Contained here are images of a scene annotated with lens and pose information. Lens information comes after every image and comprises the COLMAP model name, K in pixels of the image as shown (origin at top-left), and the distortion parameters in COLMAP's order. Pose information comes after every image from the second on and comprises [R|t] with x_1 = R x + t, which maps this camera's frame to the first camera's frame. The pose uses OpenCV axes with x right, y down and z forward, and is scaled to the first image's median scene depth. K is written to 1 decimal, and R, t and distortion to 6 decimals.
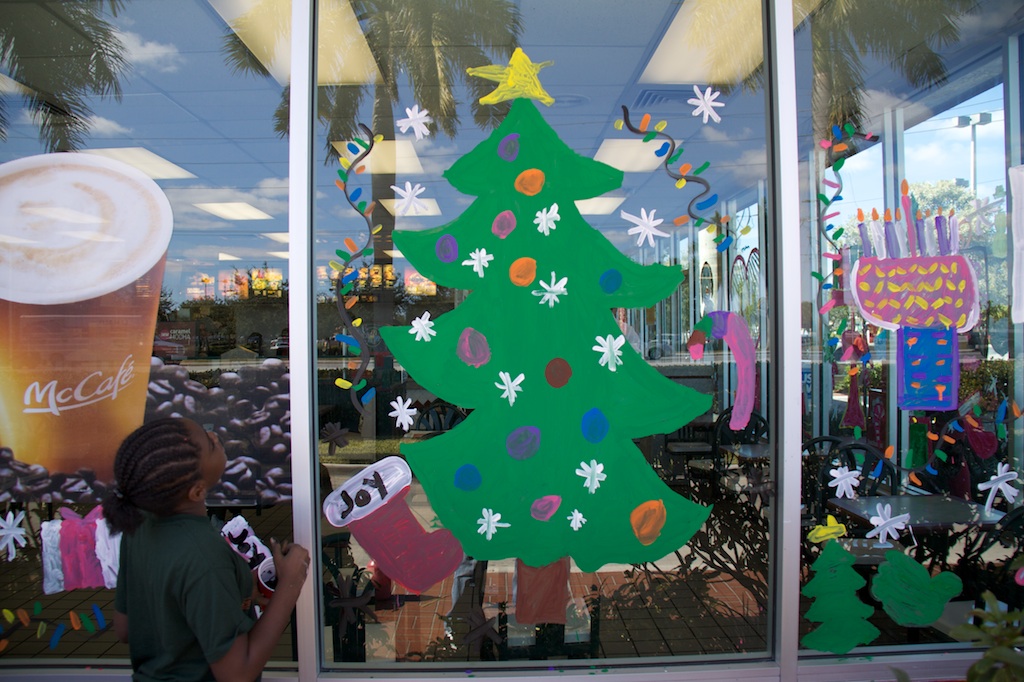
lens RADIAL K [[854.0, 0, 515.3], [0, 854.0, 340.2], [0, 0, 1]] dist [-0.186721, 0.128263]
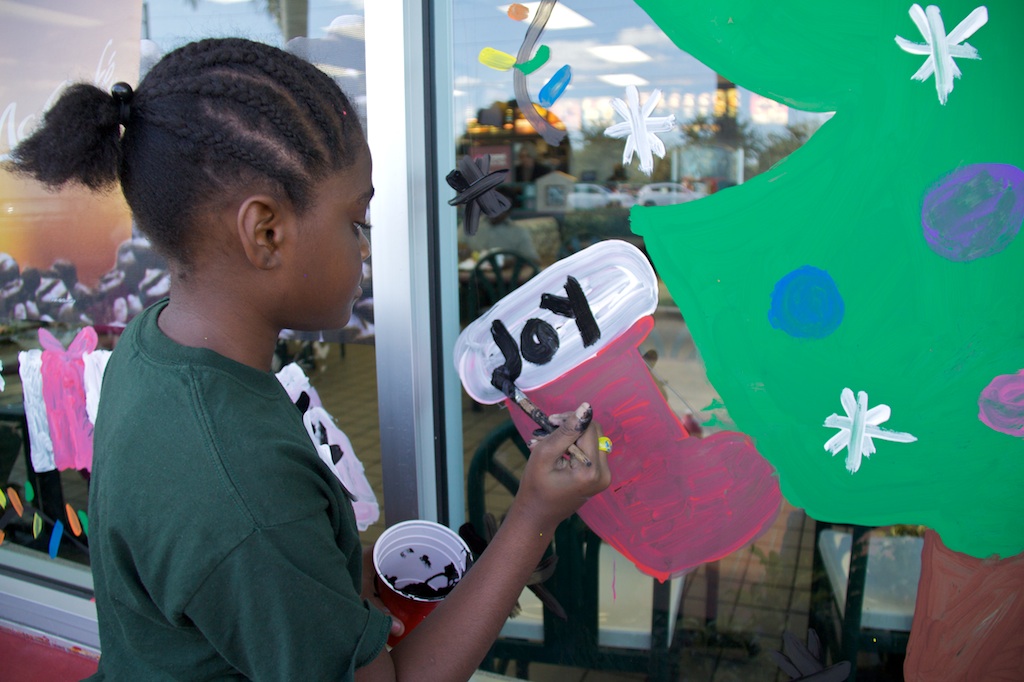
lens RADIAL K [[854.0, 0, 511.9], [0, 854.0, 324.4], [0, 0, 1]] dist [-0.186721, 0.128263]
pose [[0.921306, 0.061970, -0.383868, -0.033463], [0.013667, 0.981448, 0.191241, 0.098935], [0.388597, -0.181438, 0.903367, 0.616706]]
